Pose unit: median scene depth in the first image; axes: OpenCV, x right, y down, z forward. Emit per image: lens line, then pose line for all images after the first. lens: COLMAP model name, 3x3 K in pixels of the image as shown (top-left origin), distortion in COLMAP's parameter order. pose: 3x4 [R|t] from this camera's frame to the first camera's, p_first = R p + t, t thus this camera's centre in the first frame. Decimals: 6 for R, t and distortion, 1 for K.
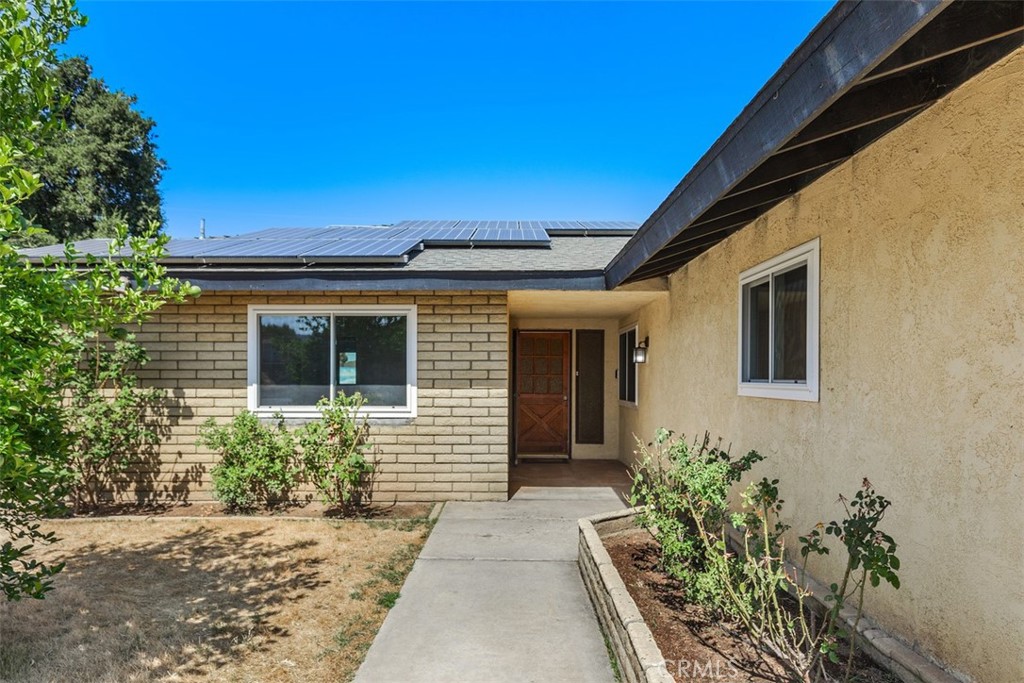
lens RADIAL K [[659.1, 0, 514.4], [0, 659.1, 364.7], [0, 0, 1]] dist [0.033268, 0.000184]
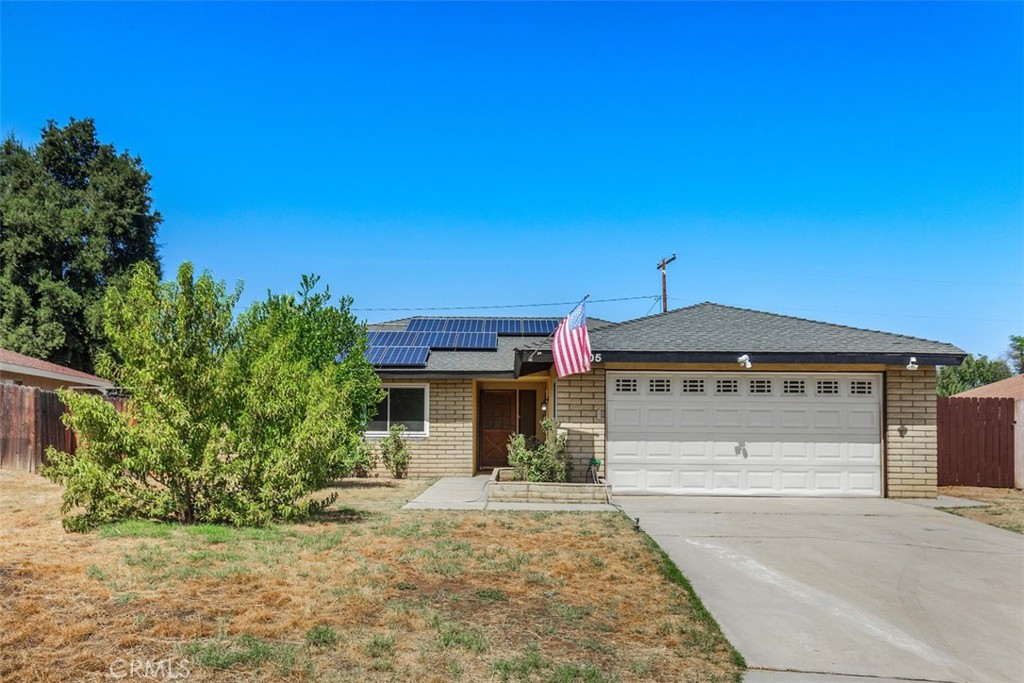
lens RADIAL K [[879.7, 0, 512.0], [0, 879.7, 341.5], [0, 0, 1]] dist [0.043432, -0.003377]
pose [[0.999952, 0.003002, 0.009286, 0.087999], [-0.002303, 0.997231, -0.074335, -0.014799], [-0.009483, 0.074310, 0.997190, -1.797760]]
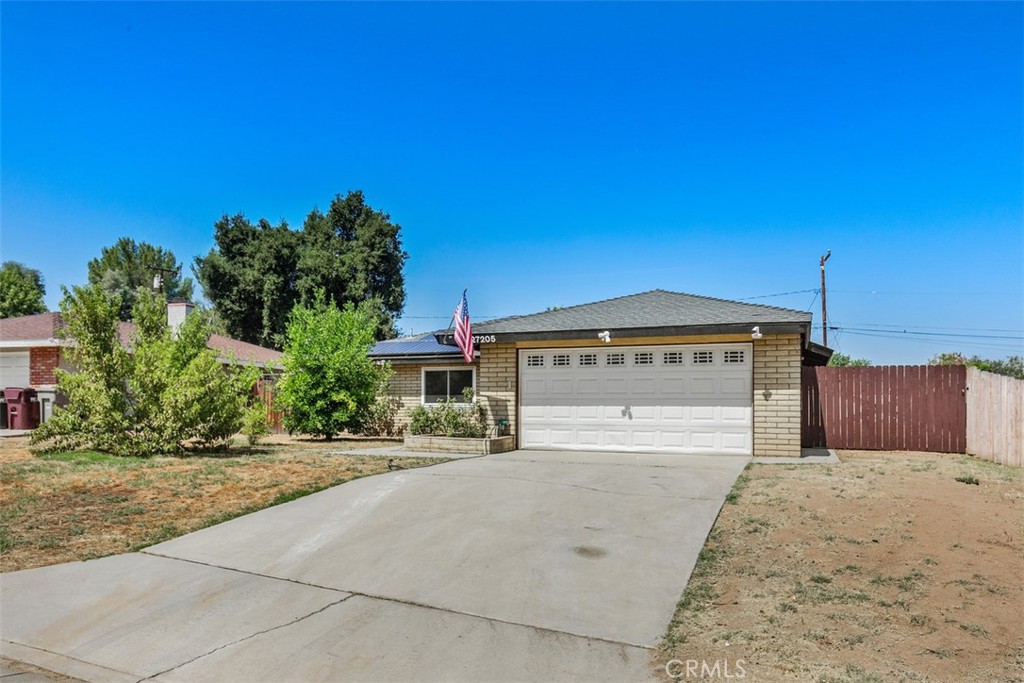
lens RADIAL K [[687.6, 0, 509.1], [0, 687.6, 368.9], [0, 0, 1]] dist [0.064207, 0.000238]
pose [[0.941047, -0.019226, -0.337730, 0.935759], [0.007344, 0.999309, -0.036425, 0.027022], [0.338197, 0.031797, 0.940538, -1.623664]]
